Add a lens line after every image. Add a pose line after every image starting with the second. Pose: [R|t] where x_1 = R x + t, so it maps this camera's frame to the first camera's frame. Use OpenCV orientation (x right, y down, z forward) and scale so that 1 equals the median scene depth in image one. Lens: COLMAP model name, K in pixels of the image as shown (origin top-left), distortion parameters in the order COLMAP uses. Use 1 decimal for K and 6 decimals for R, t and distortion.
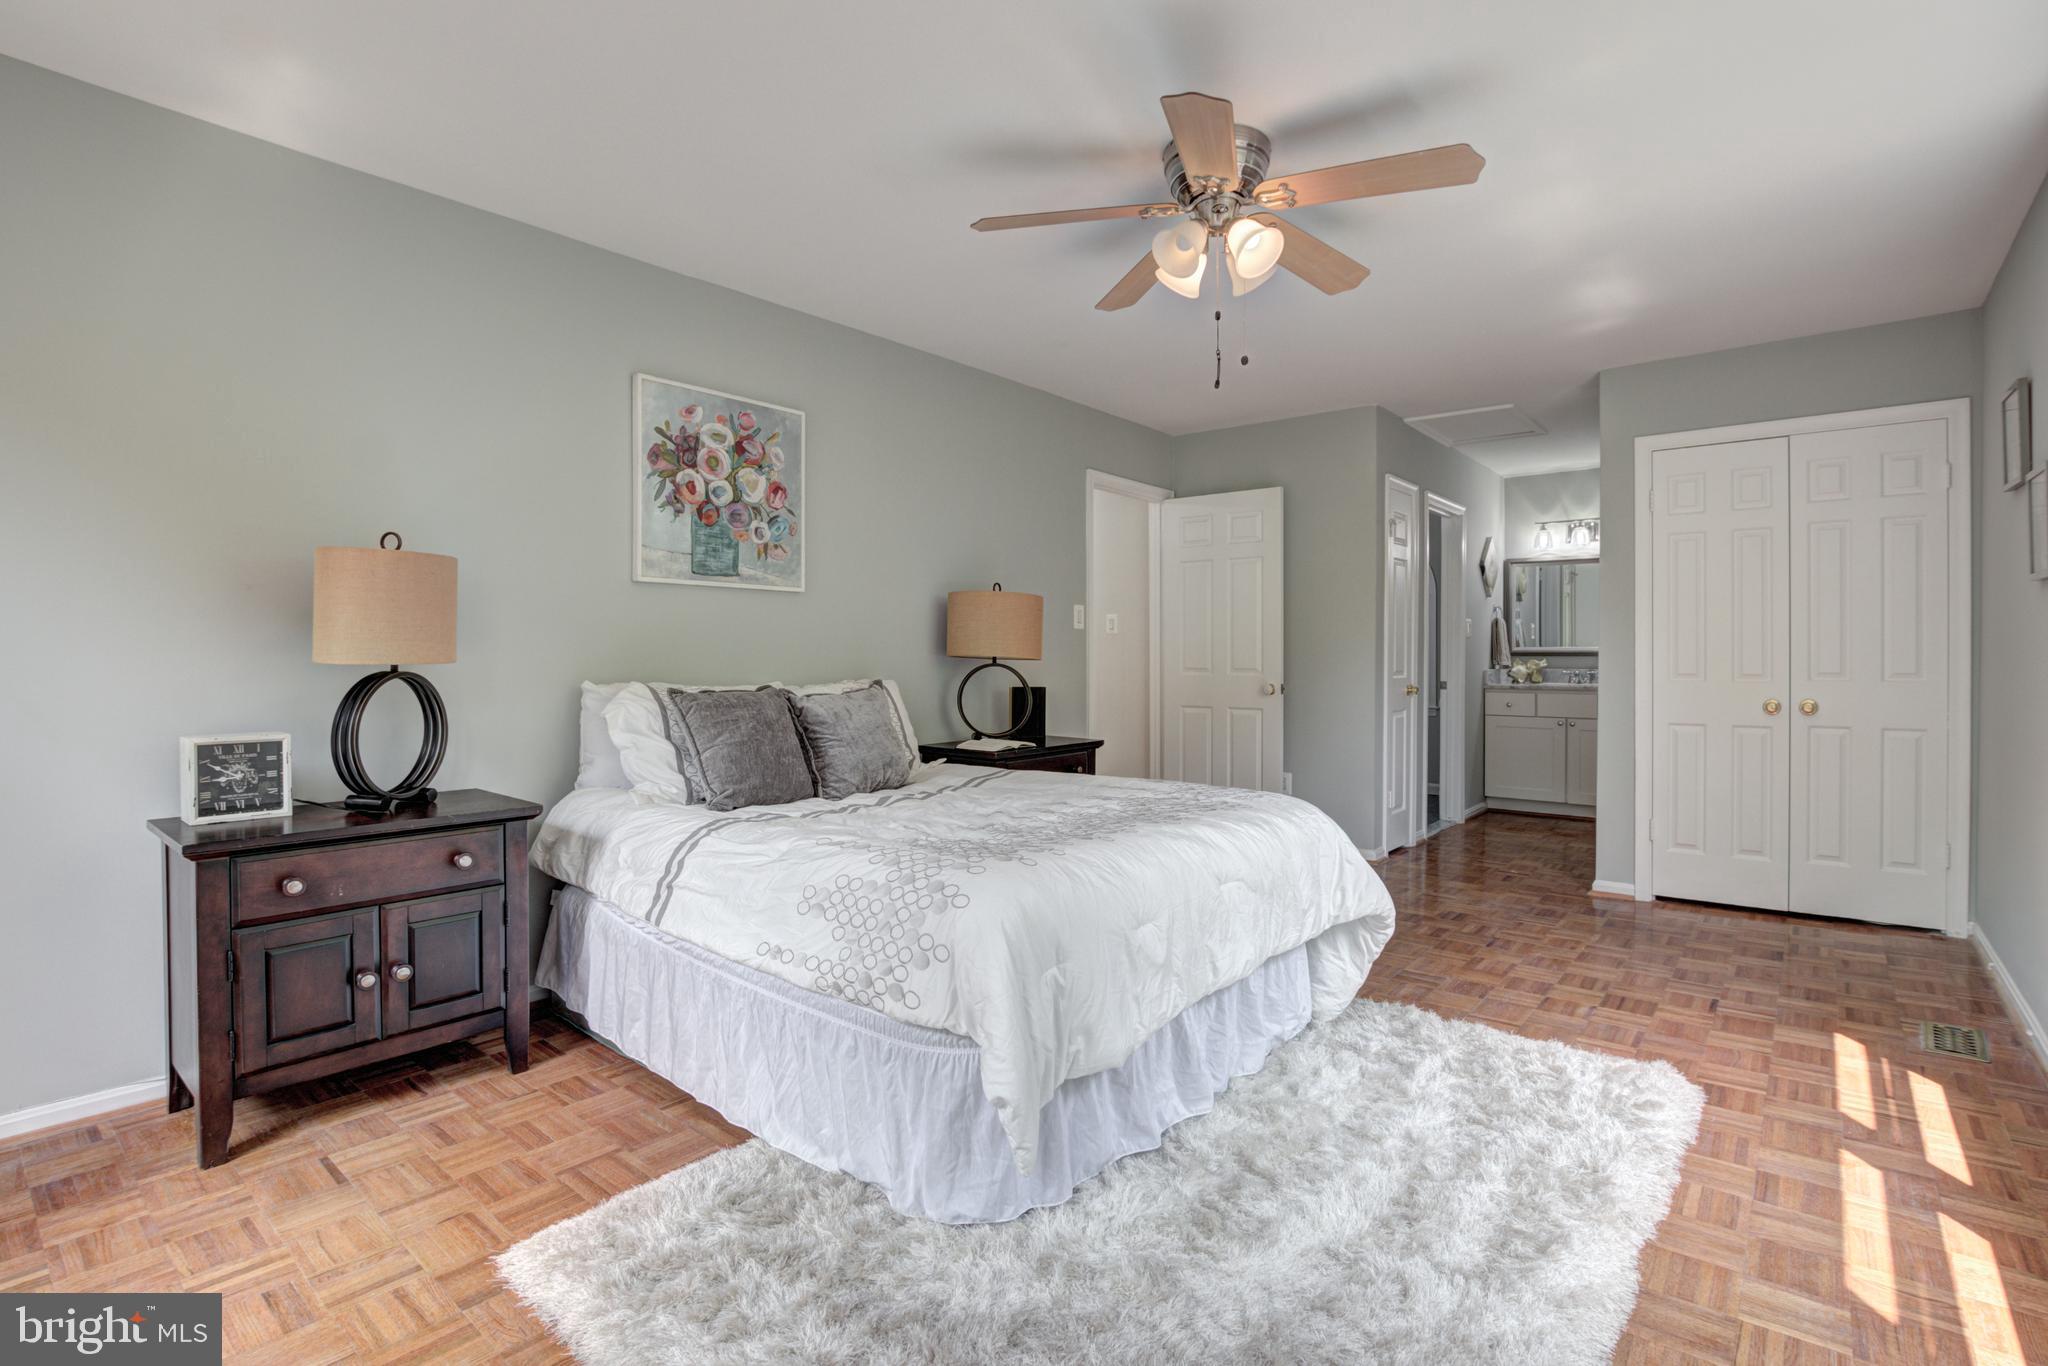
lens RADIAL K [[969.9, 0, 1032.8], [0, 969.9, 665.6], [0, 0, 1]] dist [-0.032934, 0.003888]
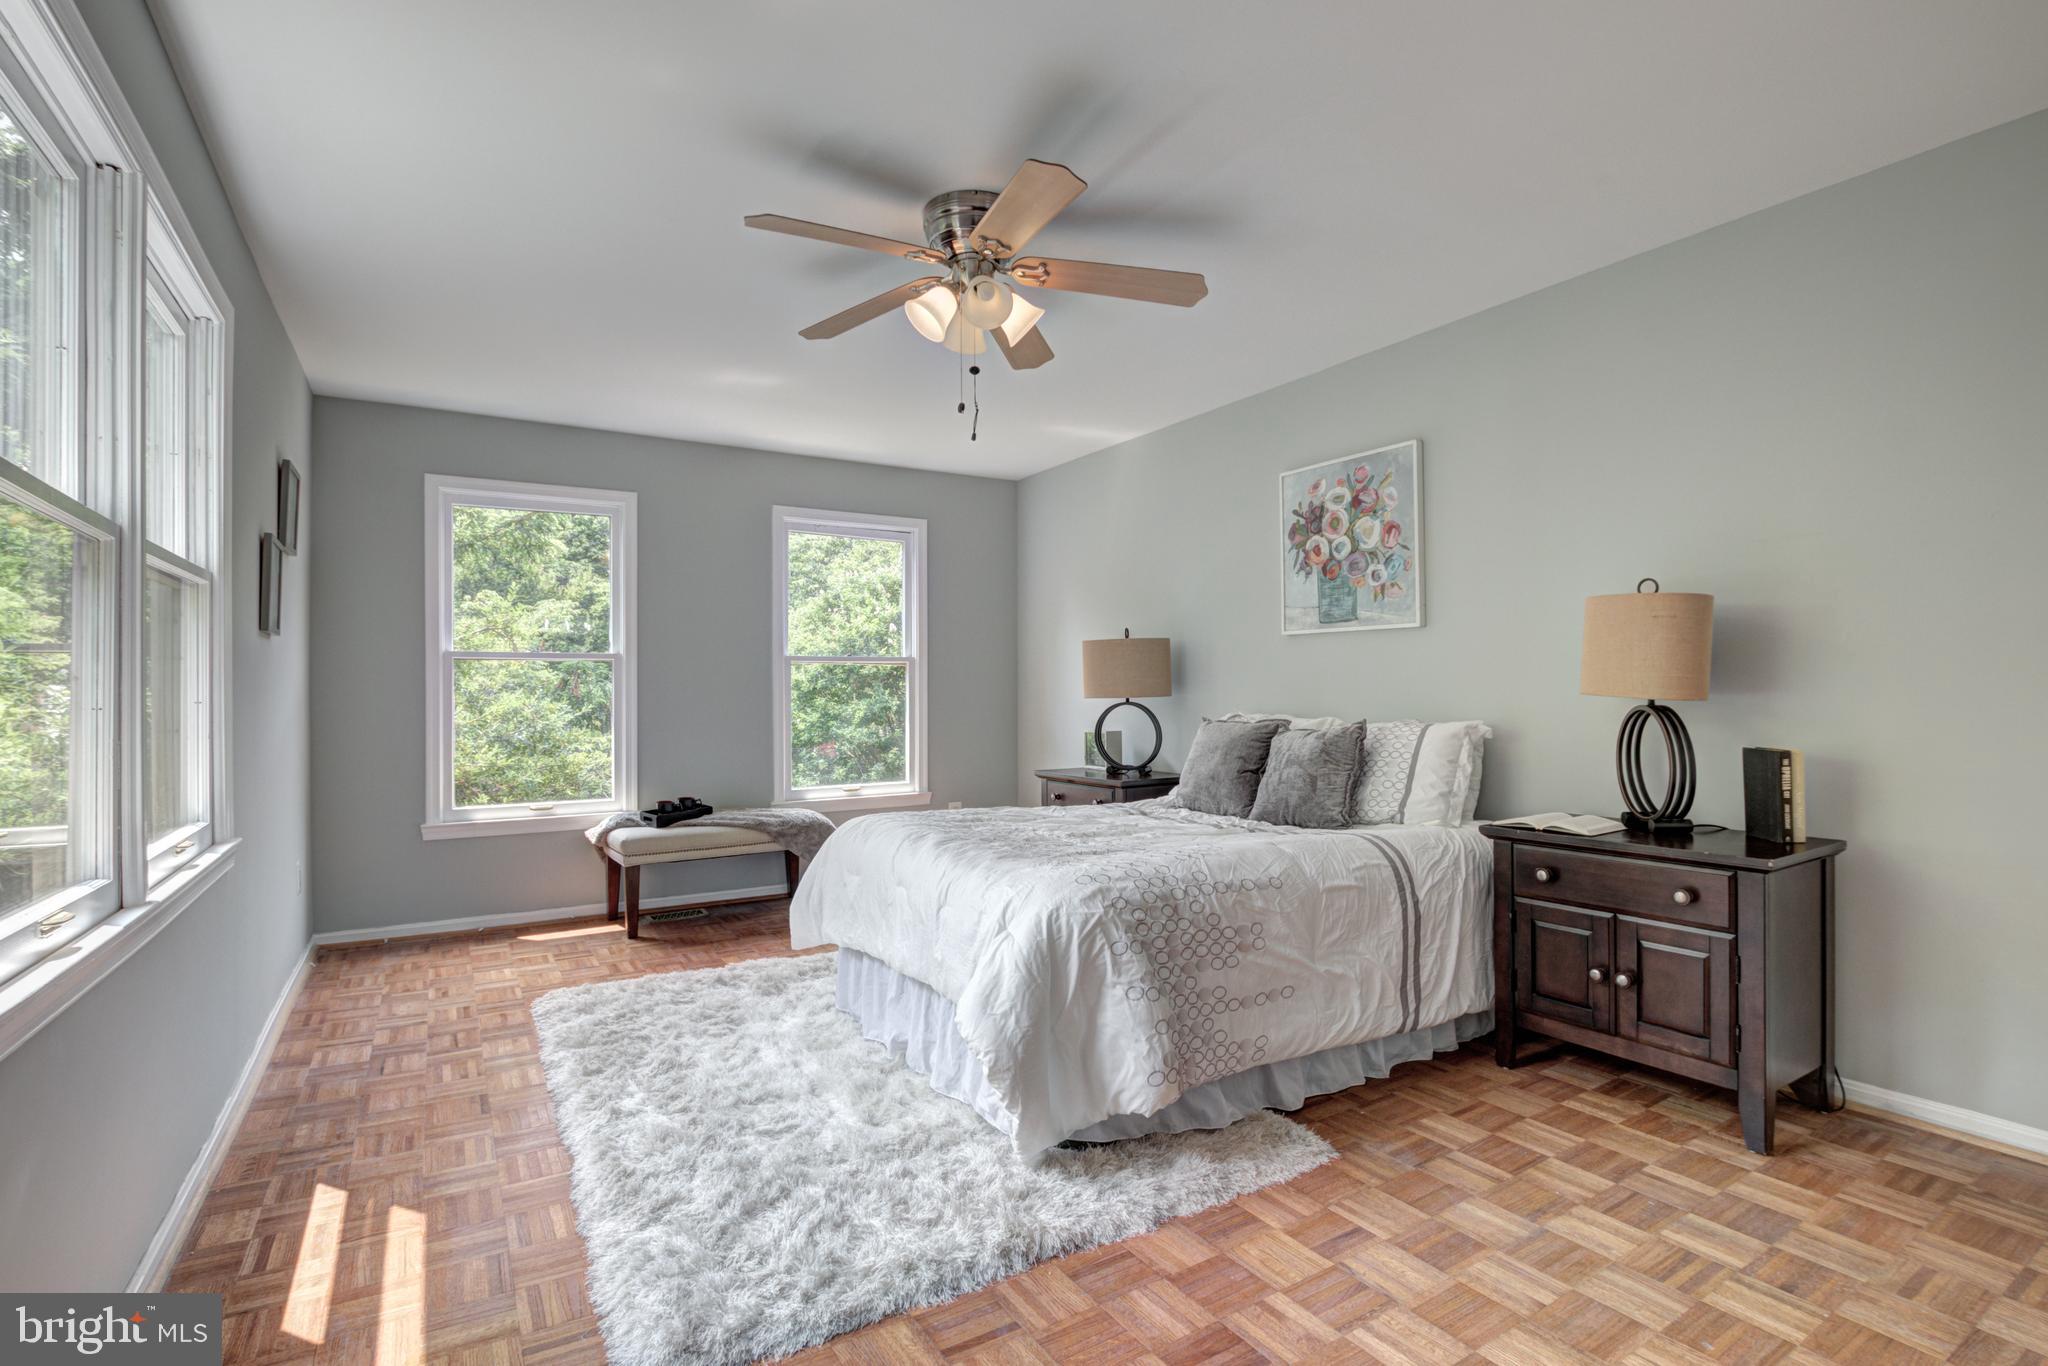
lens RADIAL K [[969.9, 0, 1031.8], [0, 969.9, 686.2], [0, 0, 1]] dist [-0.032934, 0.003888]
pose [[-0.336383, 0.000368, -0.941725, 0.856850], [-0.006863, 0.999972, 0.002842, -0.019259], [0.941700, 0.007418, -0.336371, 1.045269]]
